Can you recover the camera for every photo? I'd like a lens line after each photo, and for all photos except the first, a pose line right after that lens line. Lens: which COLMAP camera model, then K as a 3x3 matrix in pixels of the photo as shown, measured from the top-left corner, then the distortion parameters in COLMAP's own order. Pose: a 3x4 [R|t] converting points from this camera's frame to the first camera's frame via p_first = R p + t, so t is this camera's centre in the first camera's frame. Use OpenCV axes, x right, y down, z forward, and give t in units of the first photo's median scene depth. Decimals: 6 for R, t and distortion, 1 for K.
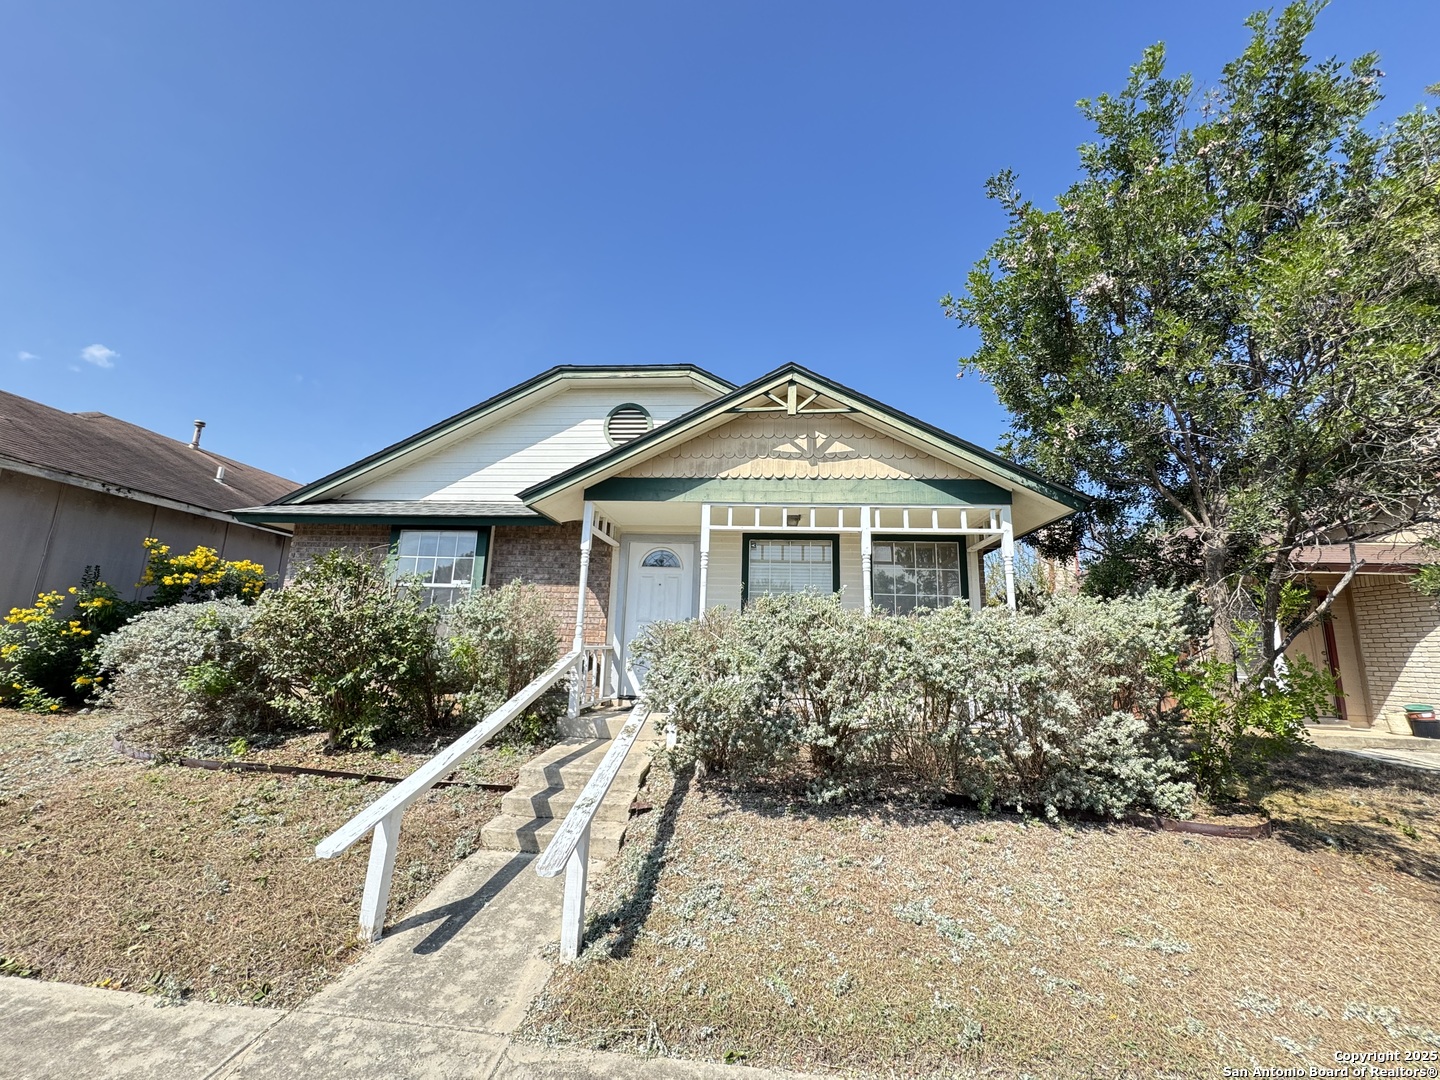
lens RADIAL K [[577.2, 0, 720.0], [0, 577.2, 540.0], [0, 0, 1]] dist [0.000592, 0.000159]
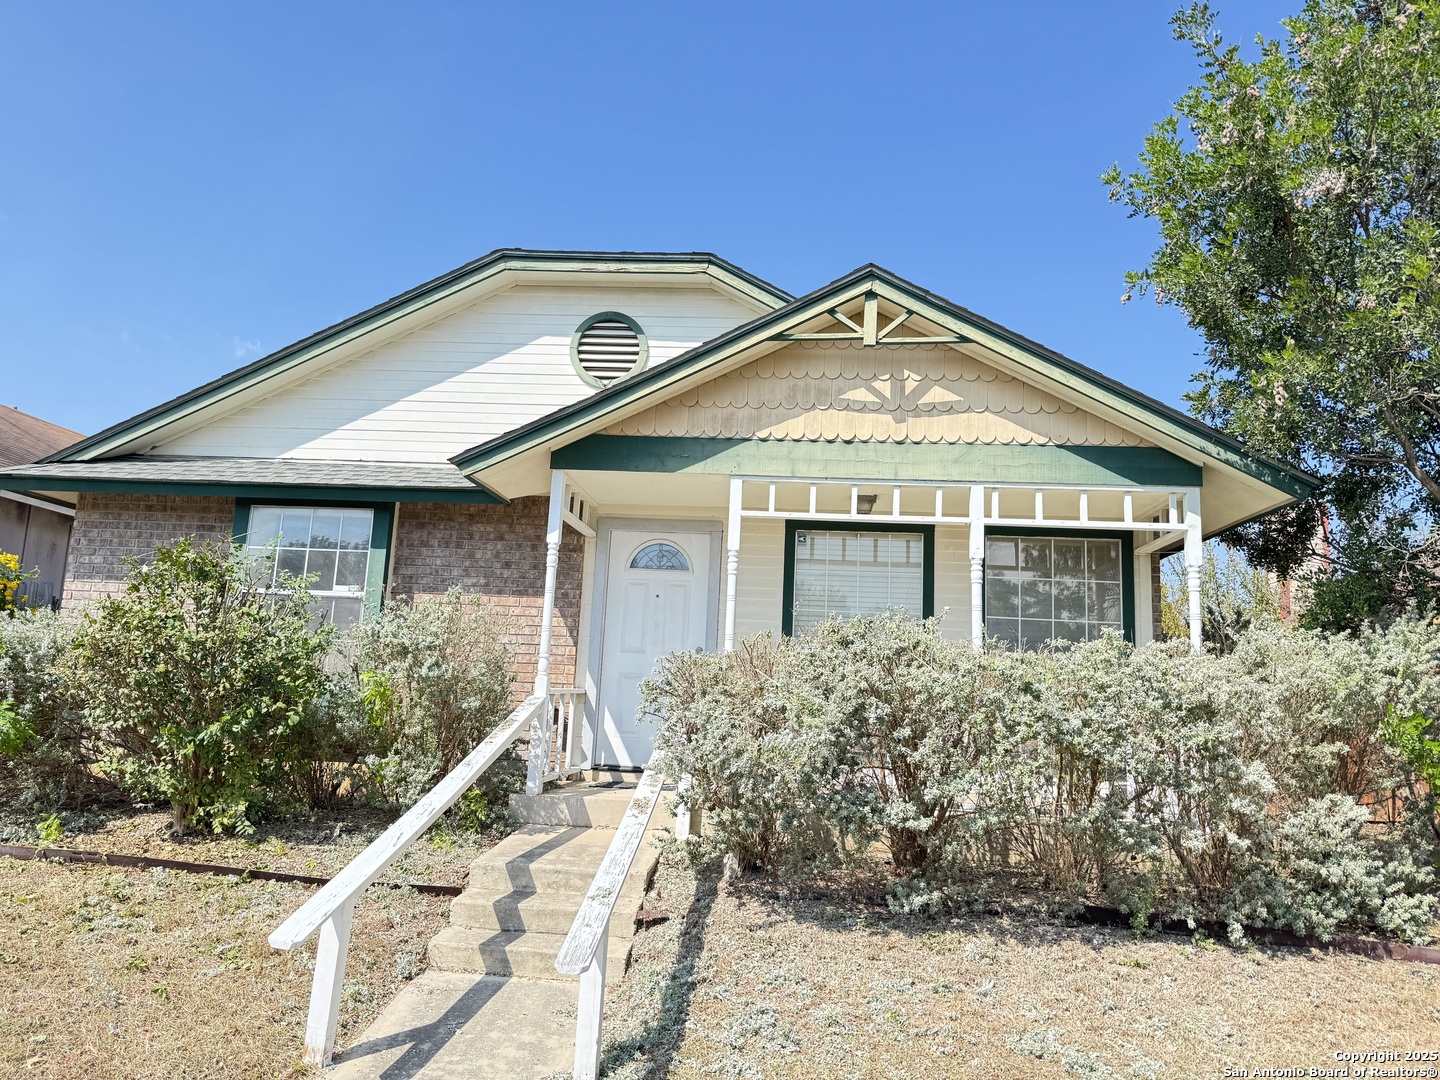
lens RADIAL K [[1016.4, 0, 720.0], [0, 1016.4, 540.0], [0, 0, 1]] dist [0.111522, -0.167340]
pose [[0.999845, 0.016824, 0.005281, -0.058872], [-0.016964, 0.999471, 0.027737, -0.028275], [-0.004811, -0.027822, 0.999601, -0.210658]]
